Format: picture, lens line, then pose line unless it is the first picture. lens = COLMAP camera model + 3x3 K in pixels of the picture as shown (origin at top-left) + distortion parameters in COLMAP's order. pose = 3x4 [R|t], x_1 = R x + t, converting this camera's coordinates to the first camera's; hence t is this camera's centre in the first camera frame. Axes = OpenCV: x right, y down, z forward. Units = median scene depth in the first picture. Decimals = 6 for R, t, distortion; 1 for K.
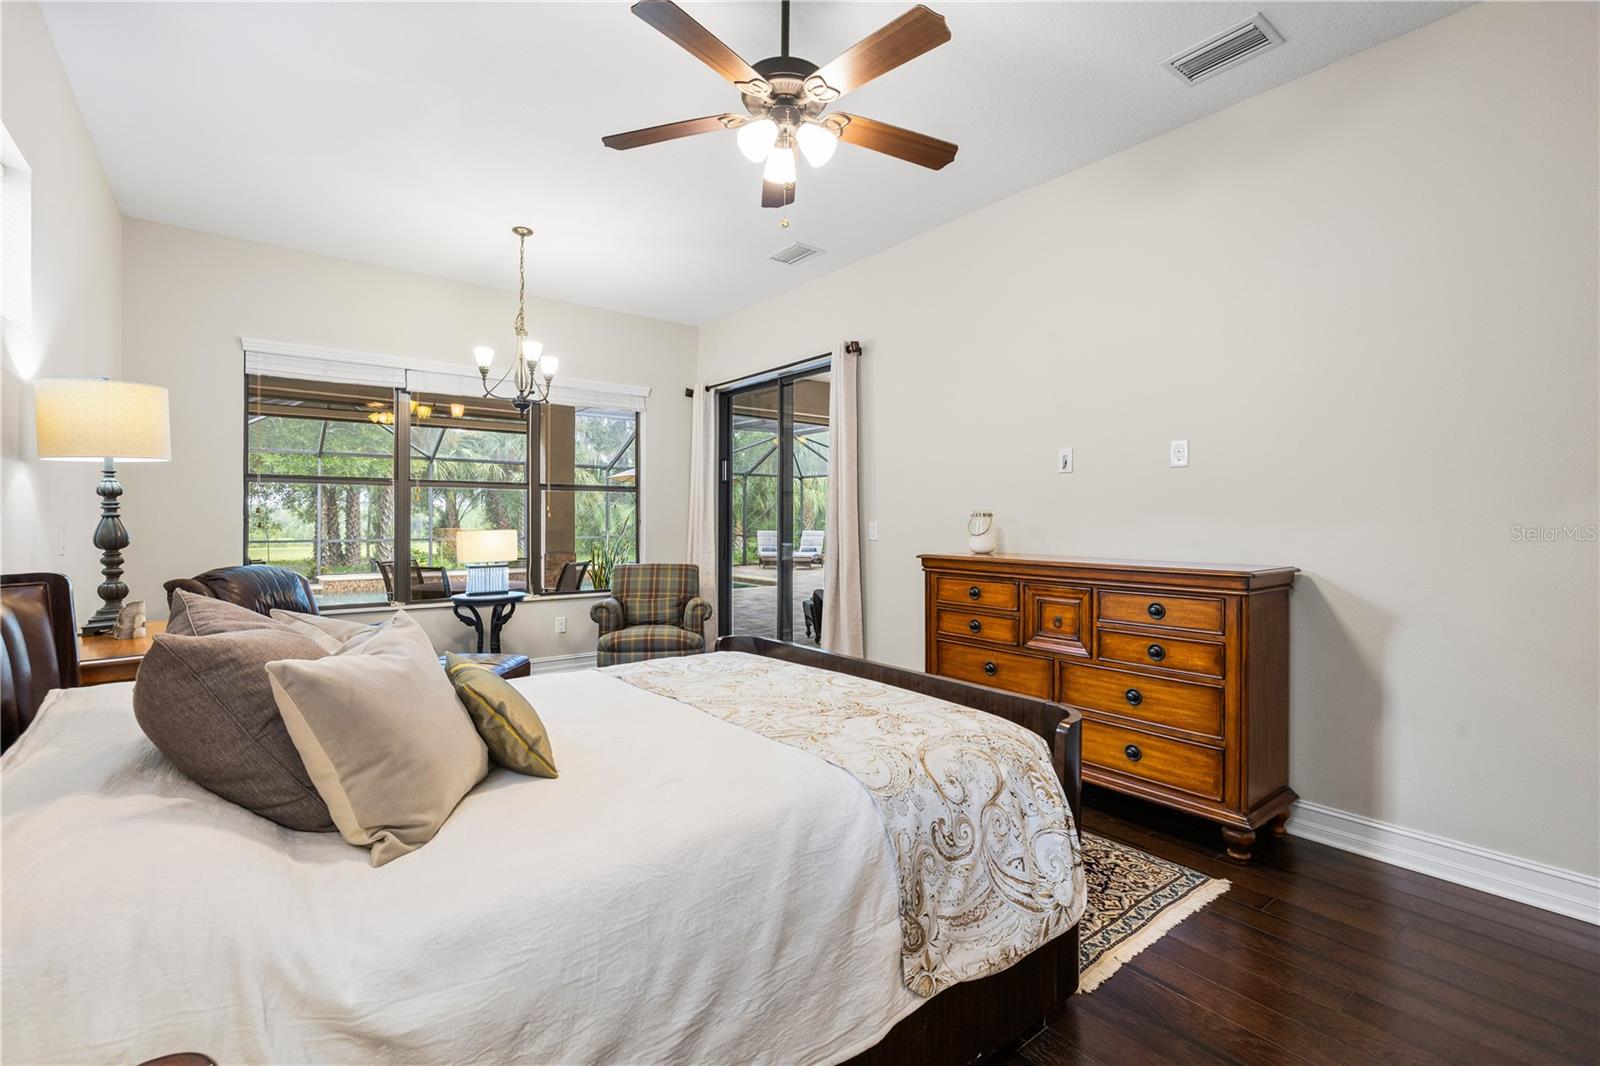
lens RADIAL K [[712.4, 0, 802.4], [0, 712.4, 516.0], [0, 0, 1]] dist [-0.009316, 0.000679]
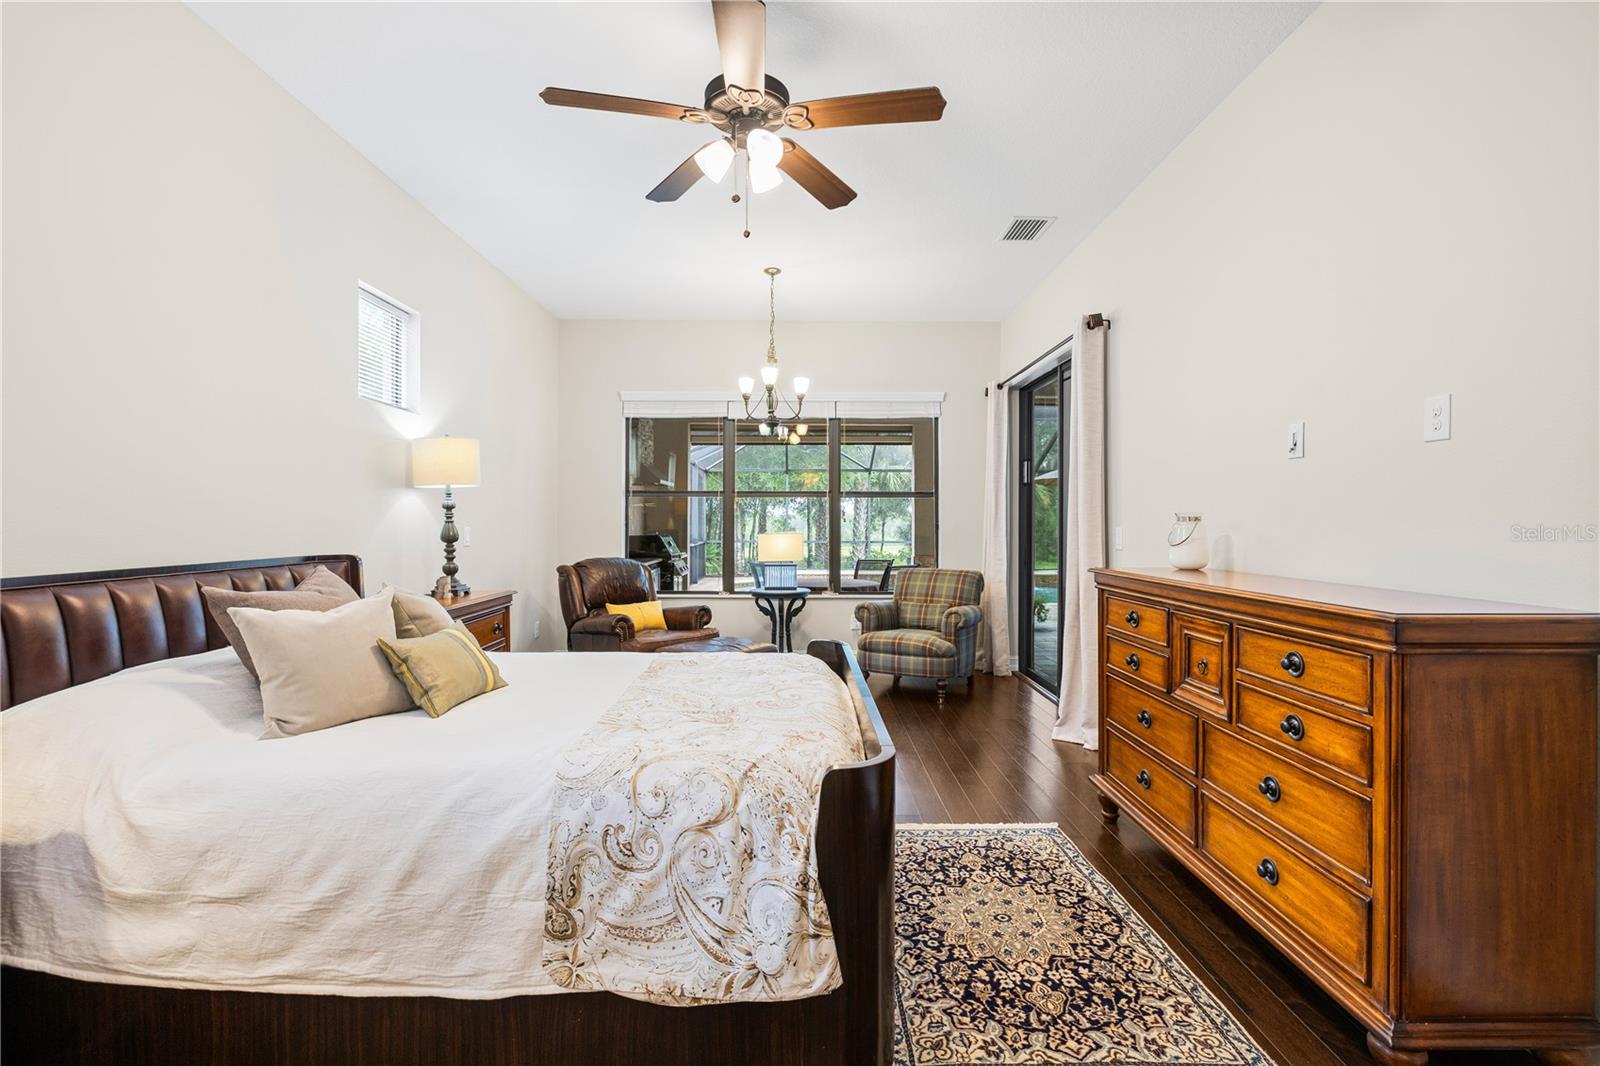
lens RADIAL K [[715.1, 0, 801.1], [0, 715.1, 521.1], [0, 0, 1]] dist [-0.007586, 0.000530]
pose [[0.786630, -0.001460, -0.617423, 0.563357], [0.001493, 0.999999, -0.000462, 0.000624], [0.617423, -0.000559, 0.786631, 0.206161]]
